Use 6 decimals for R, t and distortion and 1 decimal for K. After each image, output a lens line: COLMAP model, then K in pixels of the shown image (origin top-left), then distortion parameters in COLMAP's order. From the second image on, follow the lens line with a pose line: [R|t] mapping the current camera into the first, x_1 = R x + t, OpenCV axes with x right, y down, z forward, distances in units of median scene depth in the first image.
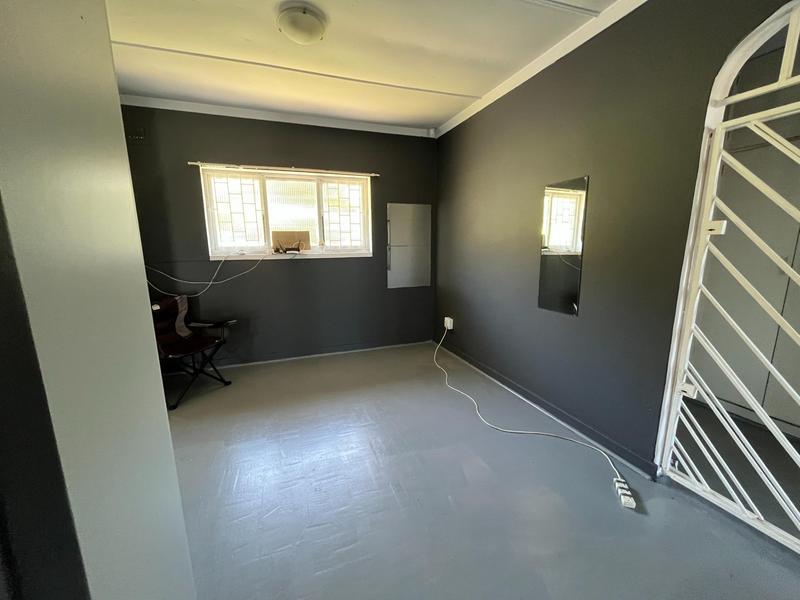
lens RADIAL K [[323.7, 0, 400.1], [0, 323.7, 300.7], [0, 0, 1]] dist [0.000765, 0.000006]
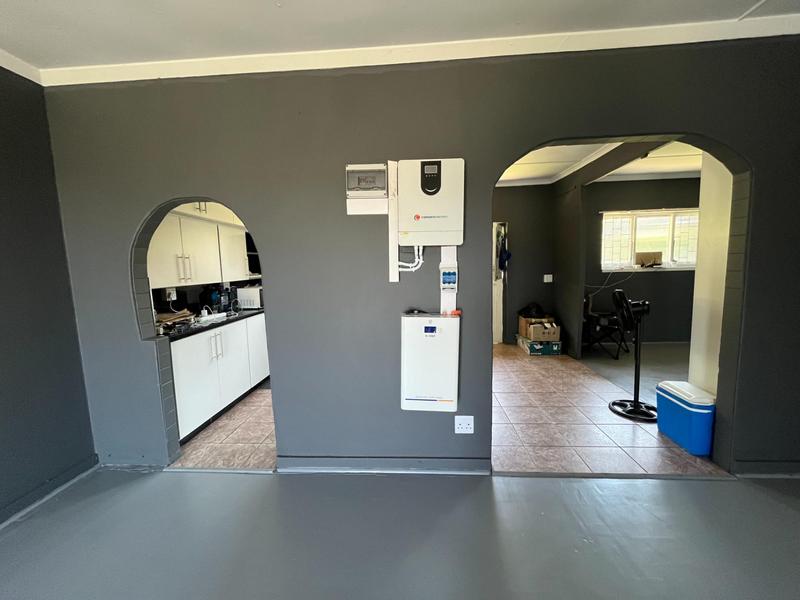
lens RADIAL K [[323.7, 0, 399.5], [0, 323.7, 300.6], [0, 0, 1]] dist [0.000765, 0.000006]
pose [[0.912574, 0.023446, -0.408238, -0.760540], [-0.051624, 0.996973, -0.058142, 0.136405], [0.405639, 0.074134, 0.911022, -0.718533]]
